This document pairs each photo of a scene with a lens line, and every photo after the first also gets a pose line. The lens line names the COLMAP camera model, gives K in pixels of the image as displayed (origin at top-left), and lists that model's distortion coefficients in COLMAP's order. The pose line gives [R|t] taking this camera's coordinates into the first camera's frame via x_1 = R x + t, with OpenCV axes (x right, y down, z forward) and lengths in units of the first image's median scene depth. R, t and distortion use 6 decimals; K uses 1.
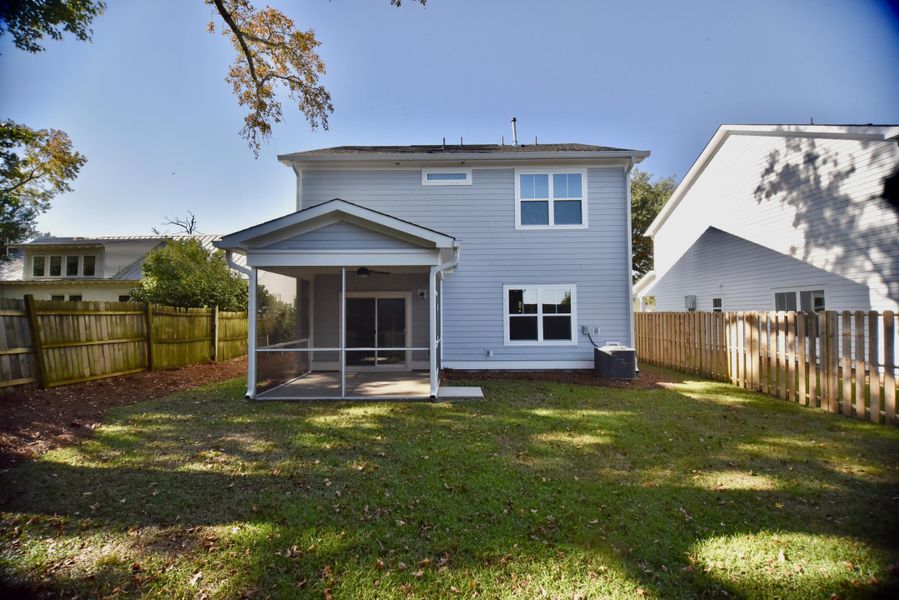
lens RADIAL K [[391.3, 0, 447.9], [0, 391.3, 302.2], [0, 0, 1]] dist [0.028390, 0.000075]
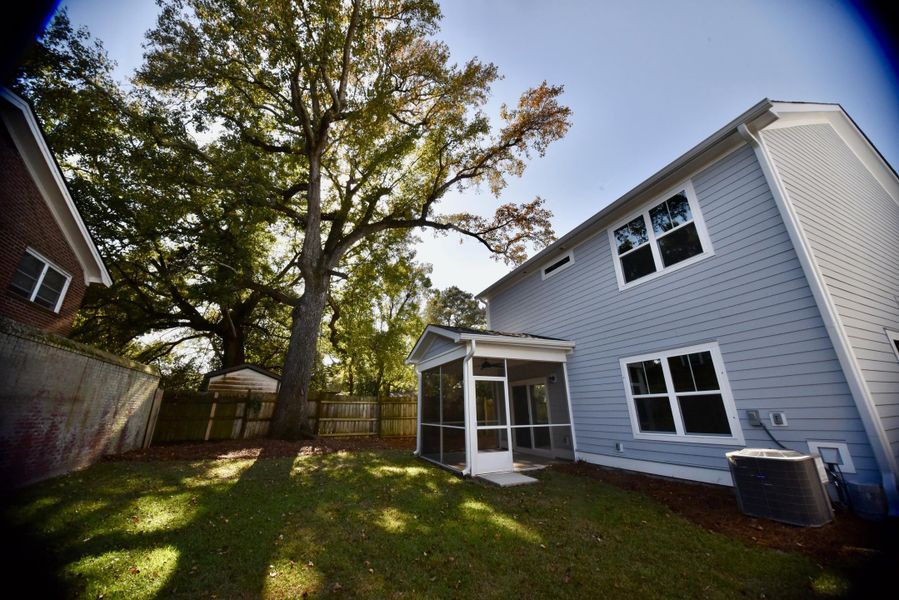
lens RADIAL K [[326.1, 0, 448.3], [0, 326.1, 303.7], [0, 0, 1]] dist [-0.000844, -0.000101]
pose [[0.408292, -0.286922, -0.866587, 0.623197], [0.024466, 0.952417, -0.303813, 0.045170], [0.912523, 0.102843, 0.395885, 0.387828]]
